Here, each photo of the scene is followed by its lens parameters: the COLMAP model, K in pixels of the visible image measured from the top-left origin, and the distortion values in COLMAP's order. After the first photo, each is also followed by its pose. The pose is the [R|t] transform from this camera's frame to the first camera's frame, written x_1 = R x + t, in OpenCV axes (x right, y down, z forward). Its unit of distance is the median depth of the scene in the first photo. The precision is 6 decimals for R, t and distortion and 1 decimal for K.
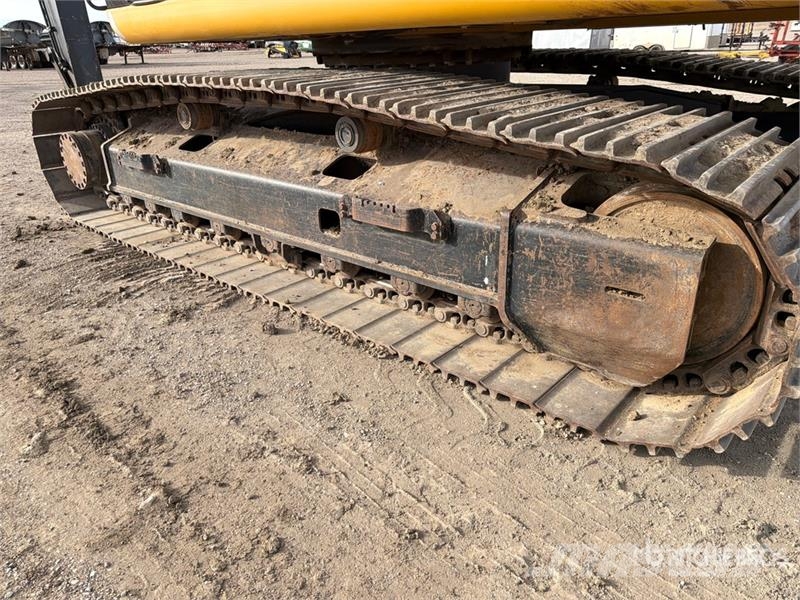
lens RADIAL K [[563.2, 0, 392.8], [0, 563.2, 311.6], [0, 0, 1]] dist [0.074659, -0.084481]
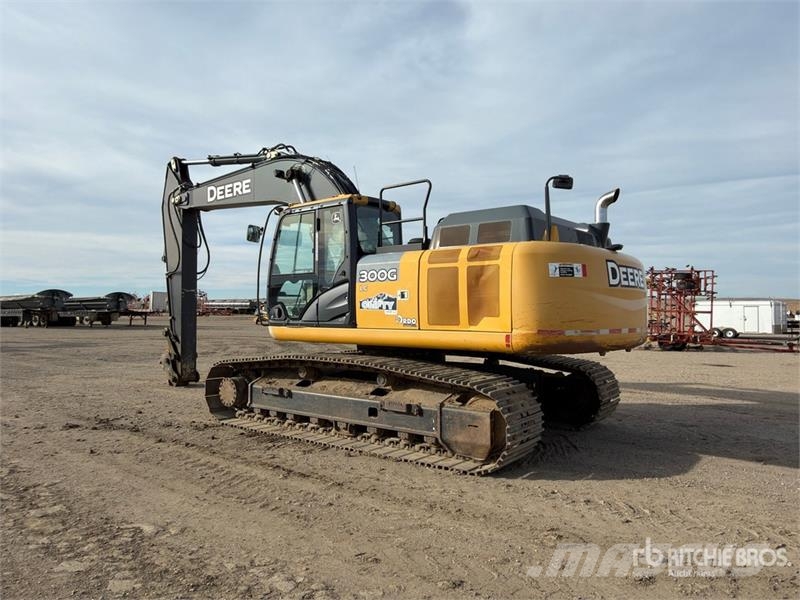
lens RADIAL K [[570.3, 0, 403.8], [0, 570.3, 294.7], [0, 0, 1]] dist [0.029296, -0.038101]
pose [[0.996476, 0.038625, 0.074450, -0.195117], [-0.000567, 0.890731, -0.454531, 0.561796], [-0.083871, 0.452887, 0.887614, -1.602377]]
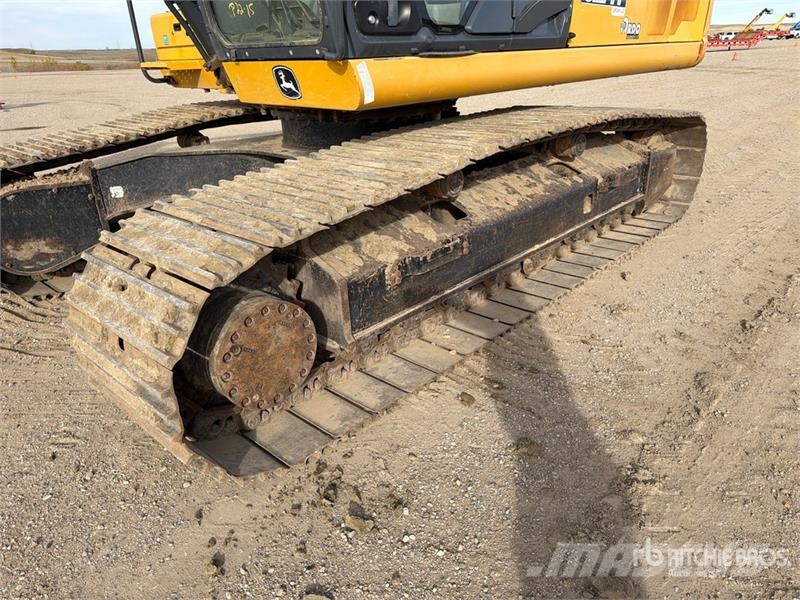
lens RADIAL K [[564.3, 0, 402.0], [0, 564.3, 304.7], [0, 0, 1]] dist [0.012195, -0.022035]
pose [[0.012740, -0.381843, 0.924139, -1.671427], [0.456719, 0.824396, 0.334334, -0.688997], [-0.889520, 0.417812, 0.184898, 1.329730]]
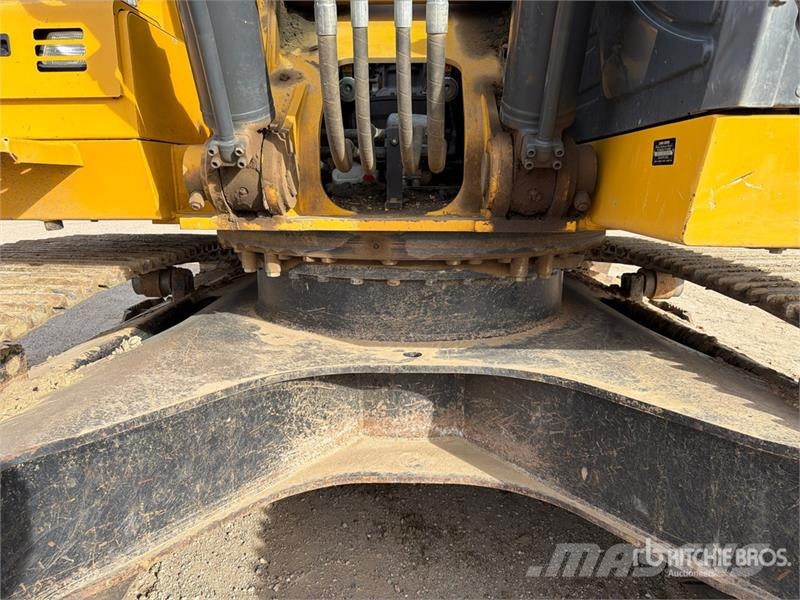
lens RADIAL K [[556.8, 0, 400.0], [0, 556.8, 300.0], [0, 0, 1]] dist [0.075519, -0.100921]
pose [[-0.655614, -0.121741, 0.745218, -0.579031], [0.342974, 0.831227, 0.437527, -0.991890], [-0.672710, 0.542439, -0.503210, 2.000134]]
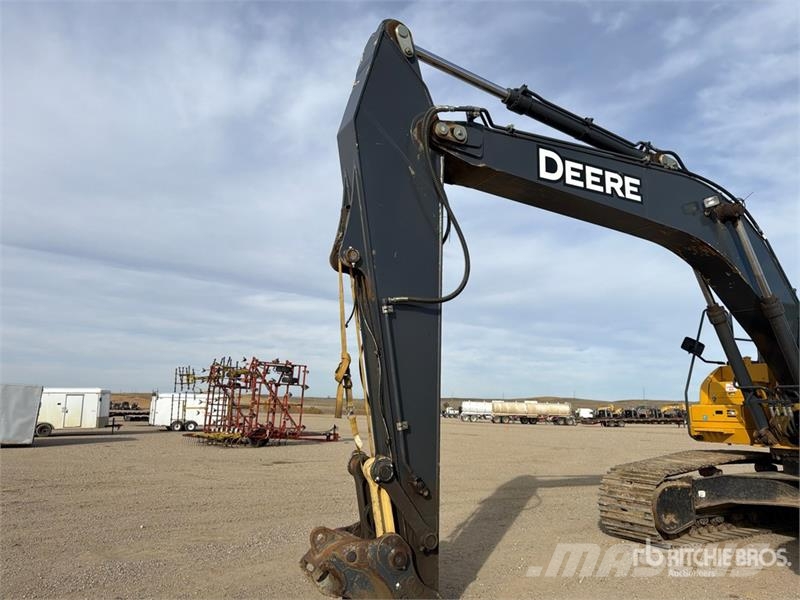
lens RADIAL K [[556.8, 0, 400.0], [0, 556.8, 300.0], [0, 0, 1]] dist [0.075519, -0.100921]
pose [[0.327356, 0.217056, 0.919633, -3.474620], [0.378877, 0.861441, -0.338188, -1.240450], [-0.865615, 0.459136, 0.199760, 2.481748]]
